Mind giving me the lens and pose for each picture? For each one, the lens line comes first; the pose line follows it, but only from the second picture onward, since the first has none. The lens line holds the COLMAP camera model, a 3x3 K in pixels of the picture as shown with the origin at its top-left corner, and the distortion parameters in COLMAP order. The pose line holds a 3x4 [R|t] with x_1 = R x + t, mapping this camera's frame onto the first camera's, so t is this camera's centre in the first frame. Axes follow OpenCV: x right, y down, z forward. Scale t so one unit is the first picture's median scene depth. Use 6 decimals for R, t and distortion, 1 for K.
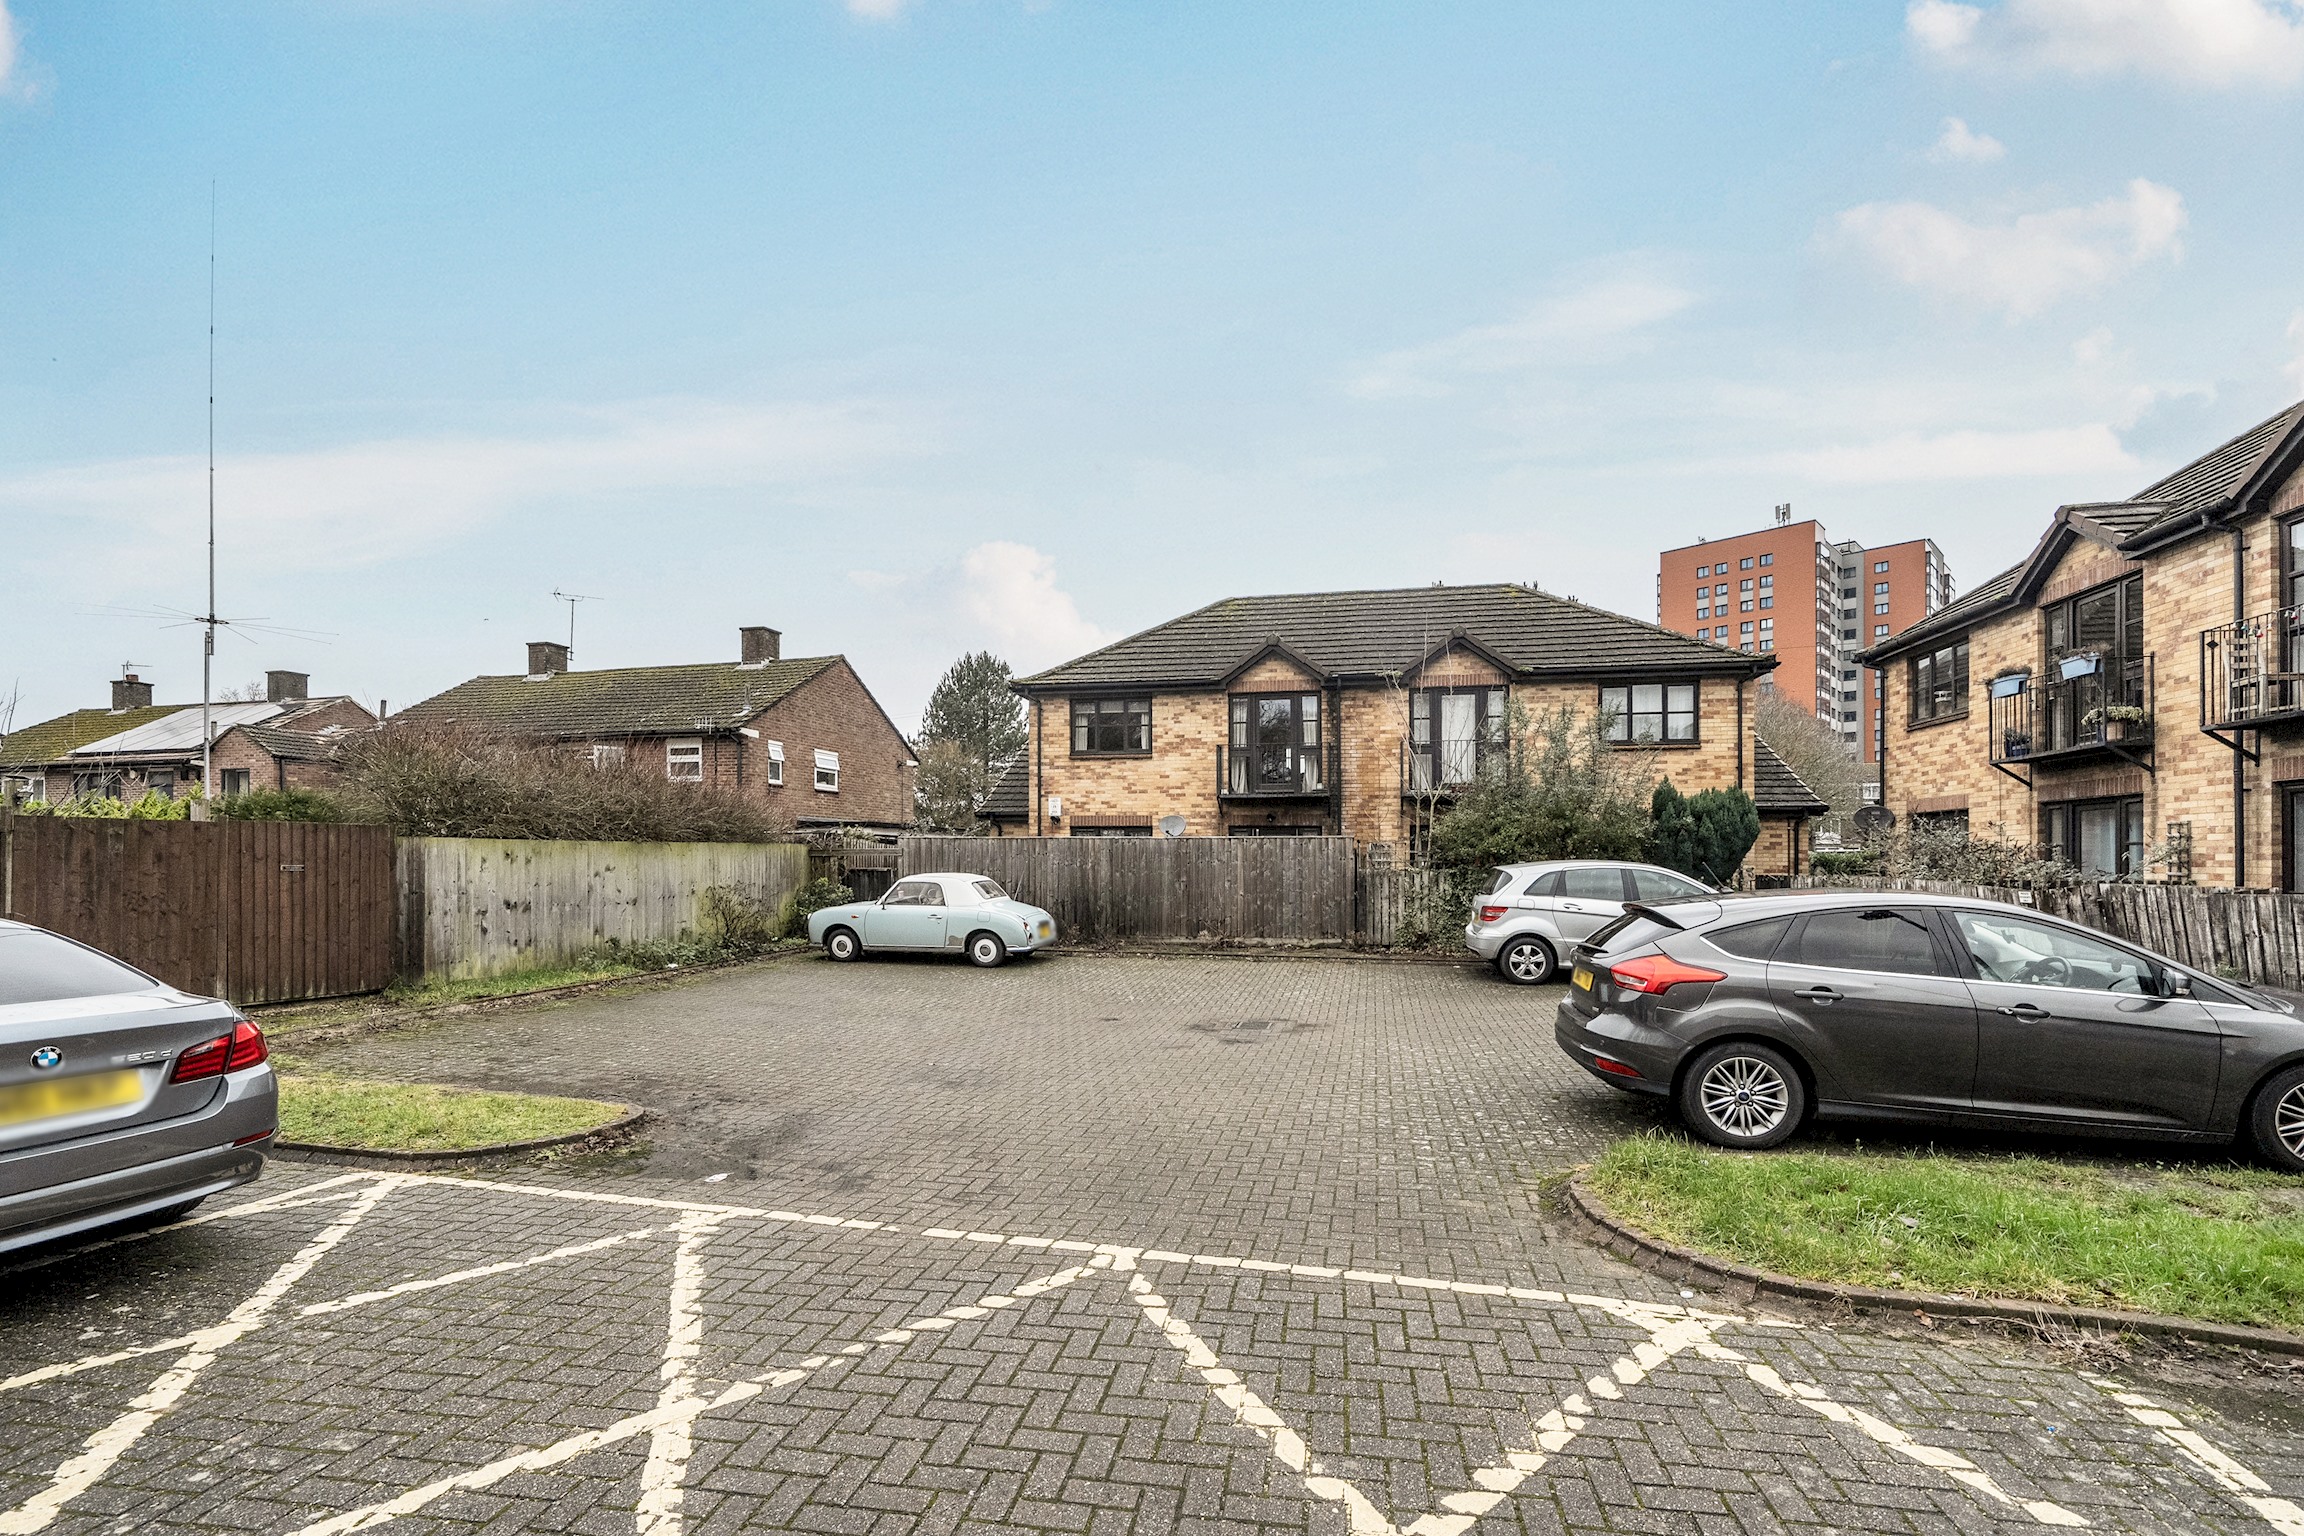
lens RADIAL K [[930.5, 0, 1115.6], [0, 930.5, 797.3], [0, 0, 1]] dist [-0.001682, -0.000155]
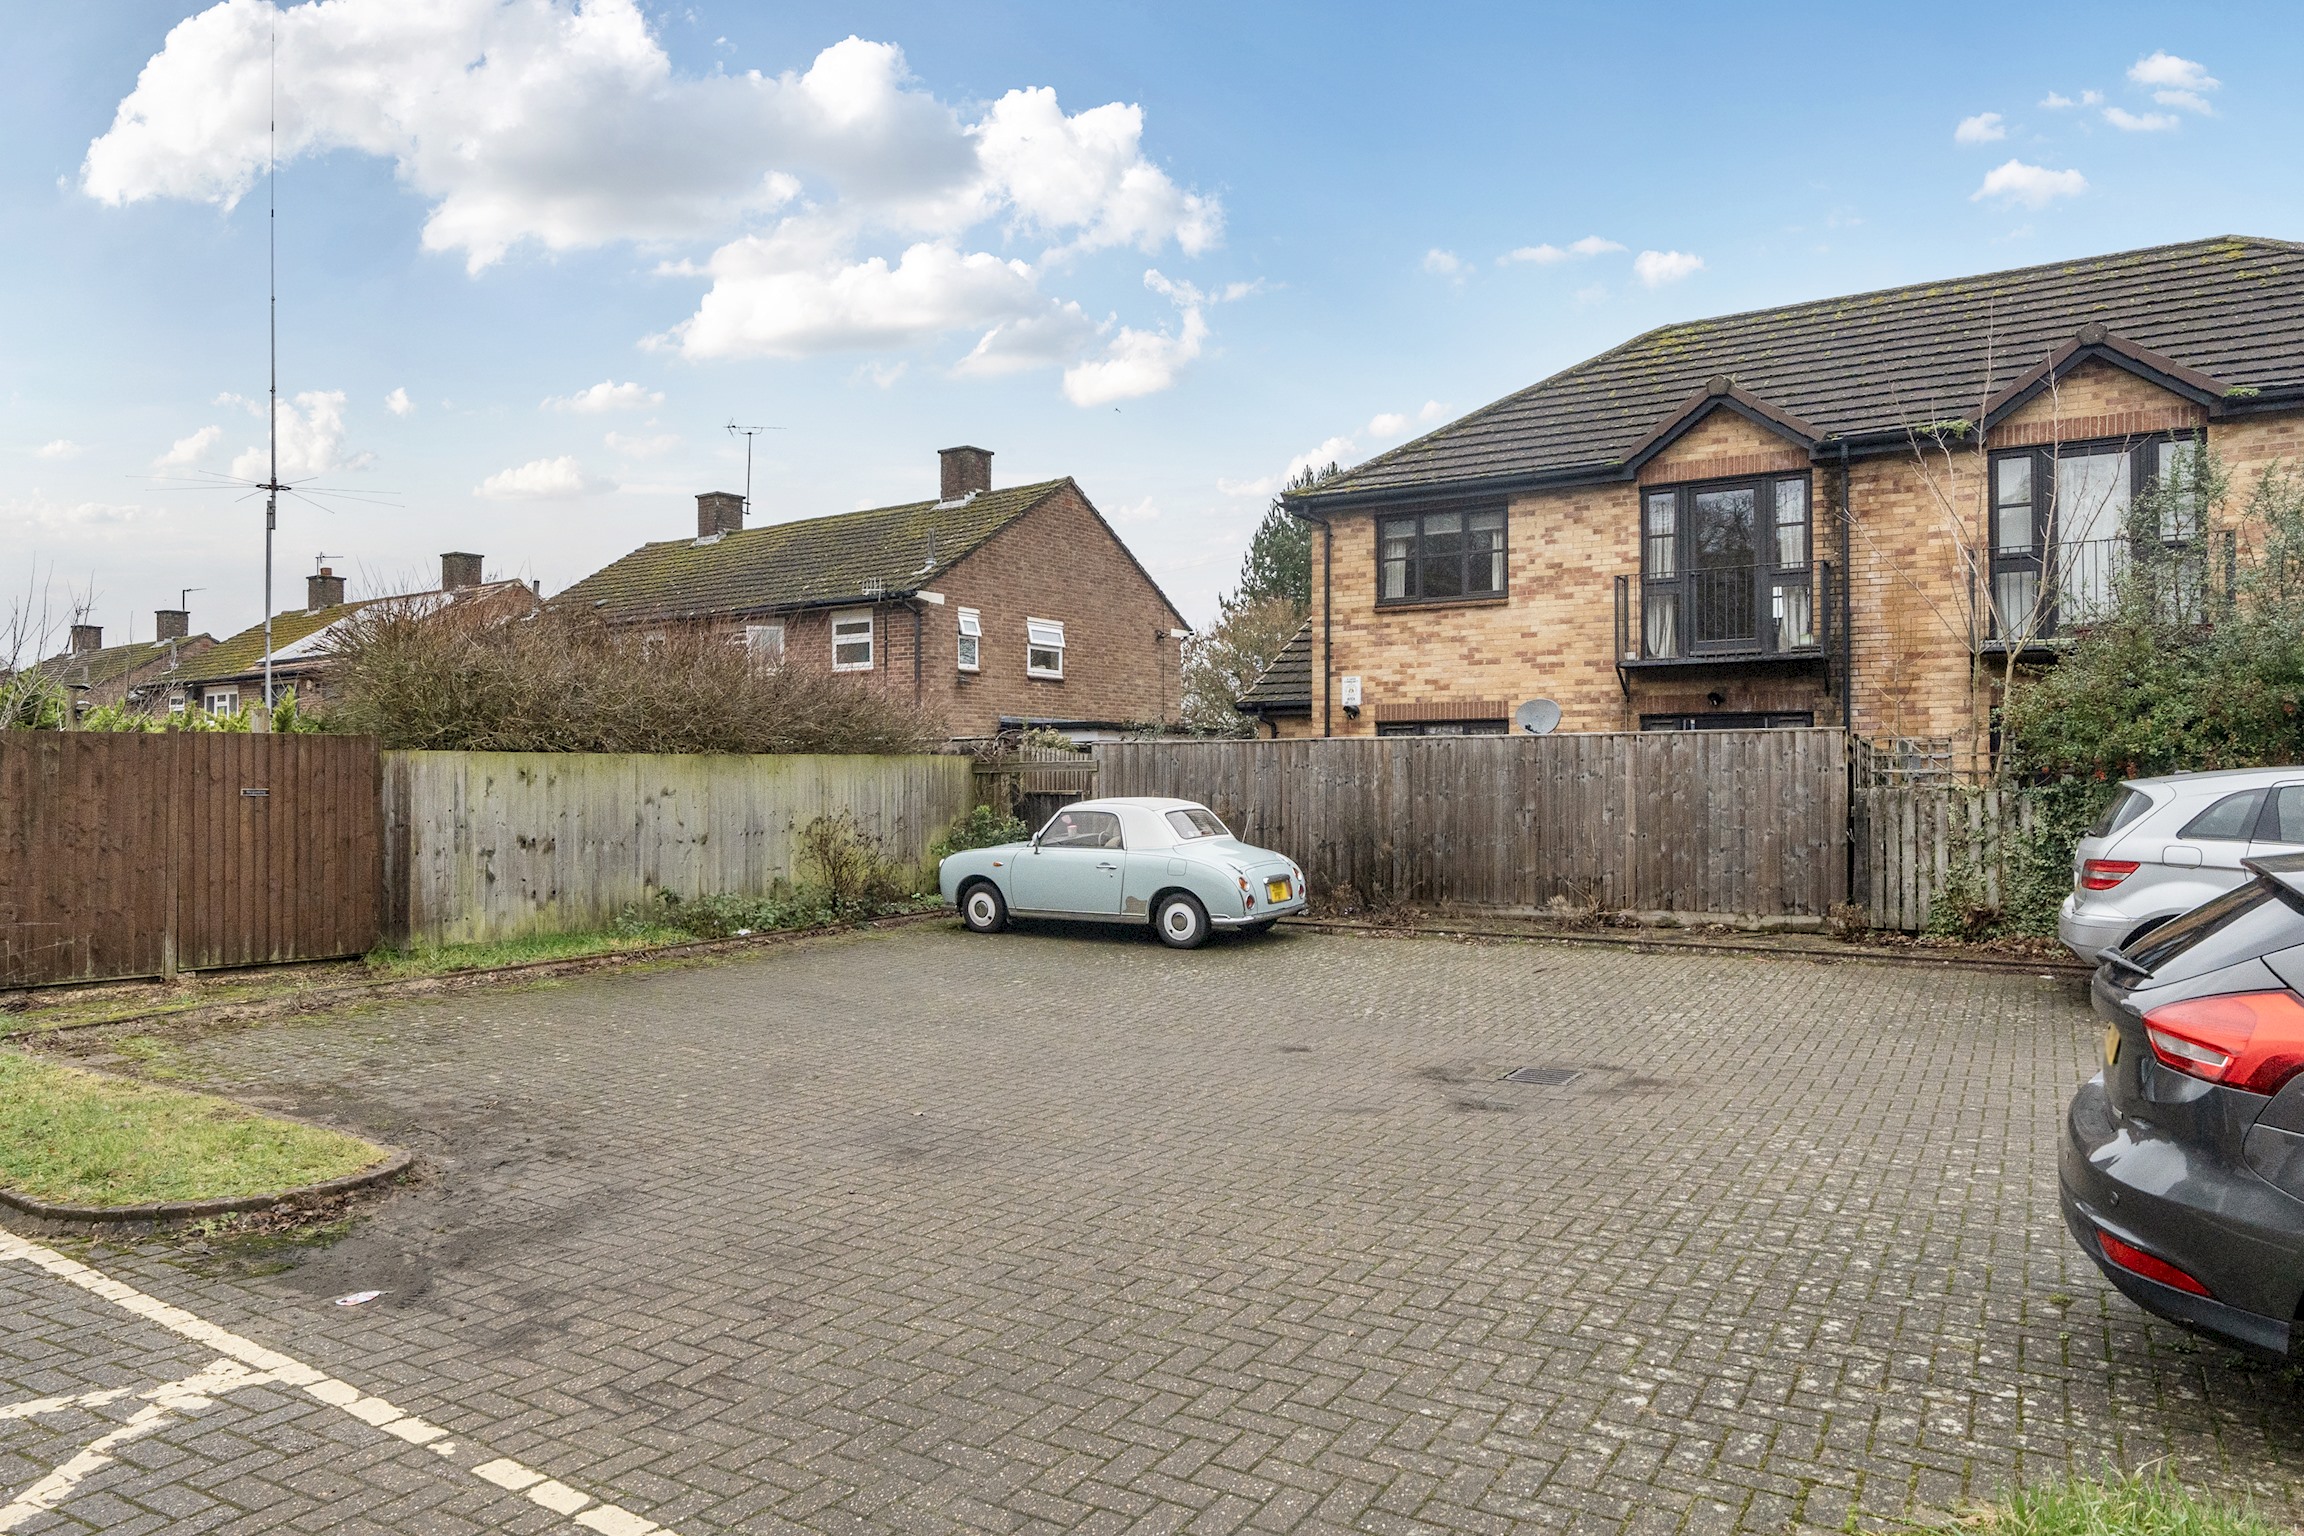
lens RADIAL K [[1371.6, 0, 1152.5], [0, 1371.6, 704.8], [0, 0, 1]] dist [-0.001702, 0.000142]
pose [[0.948585, -0.024219, -0.315594, 0.127854], [0.027916, 0.999584, 0.007199, 0.012054], [0.315289, -0.015639, 0.948867, 0.119147]]
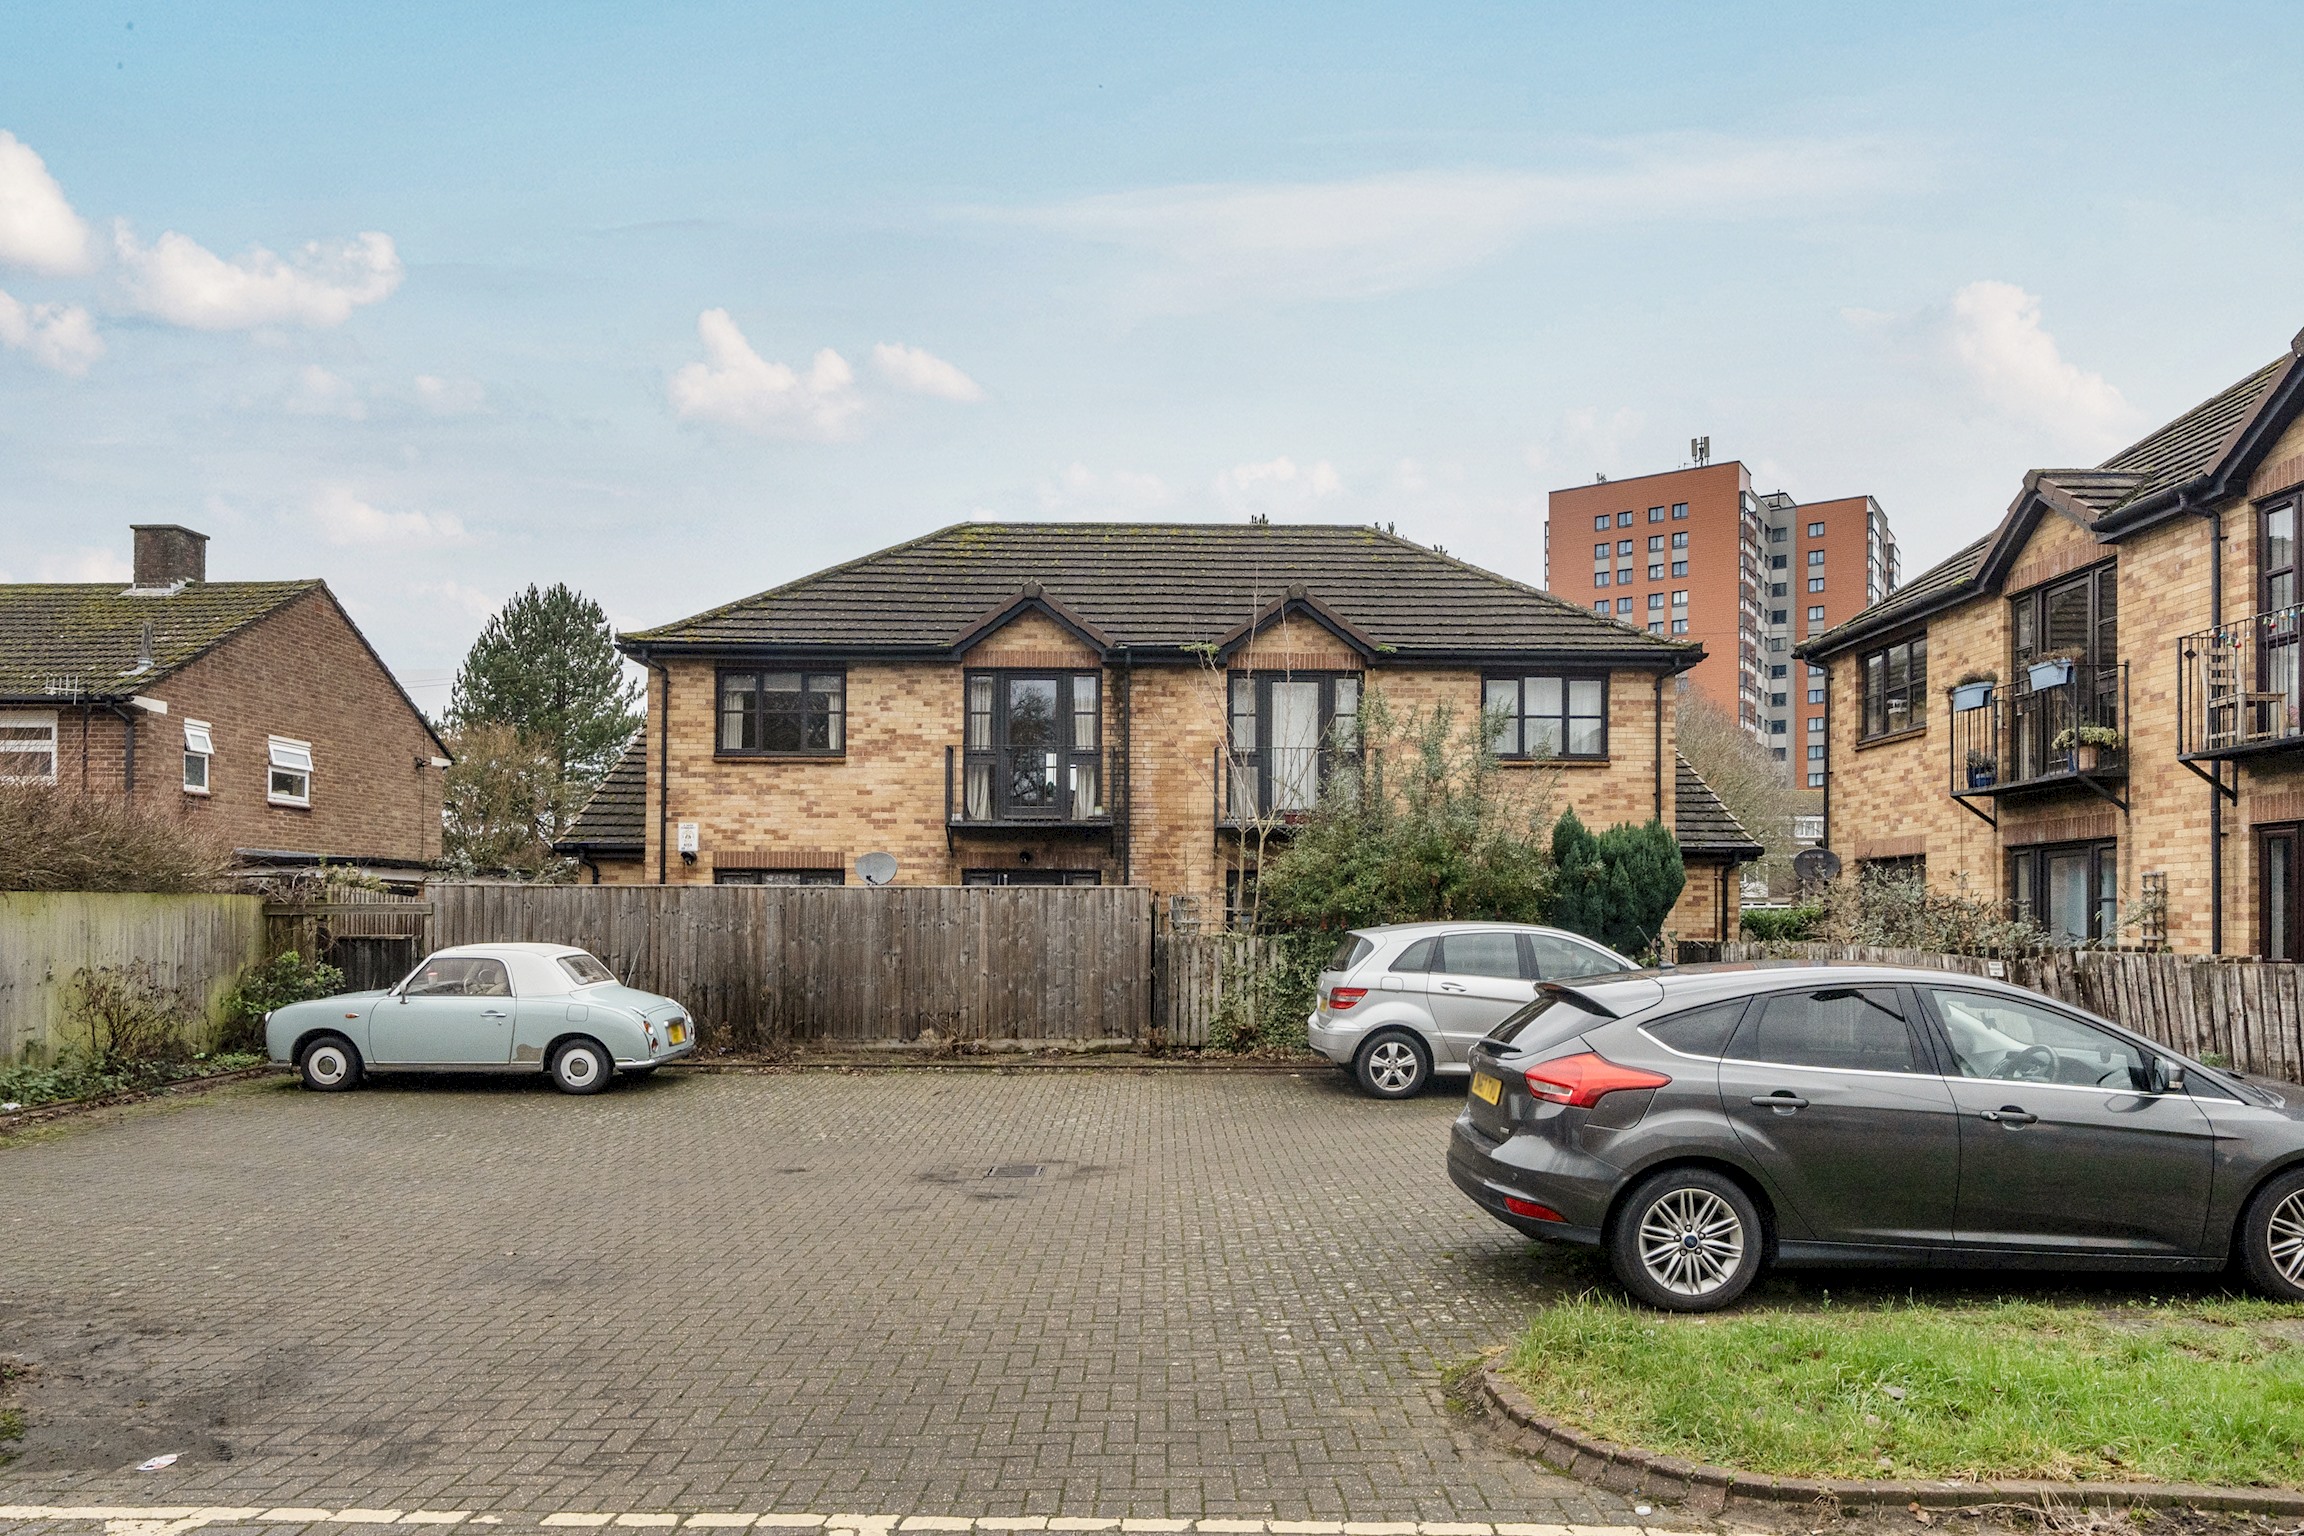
lens RADIAL K [[1431.2, 0, 1071.9], [0, 1431.2, 804.0], [0, 0, 1]] dist [-0.001685, -0.000335]
pose [[0.977323, 0.016148, 0.211136, -0.021300], [-0.013350, 0.999803, -0.014671, -0.001841], [-0.211331, 0.011520, 0.977347, -0.007196]]
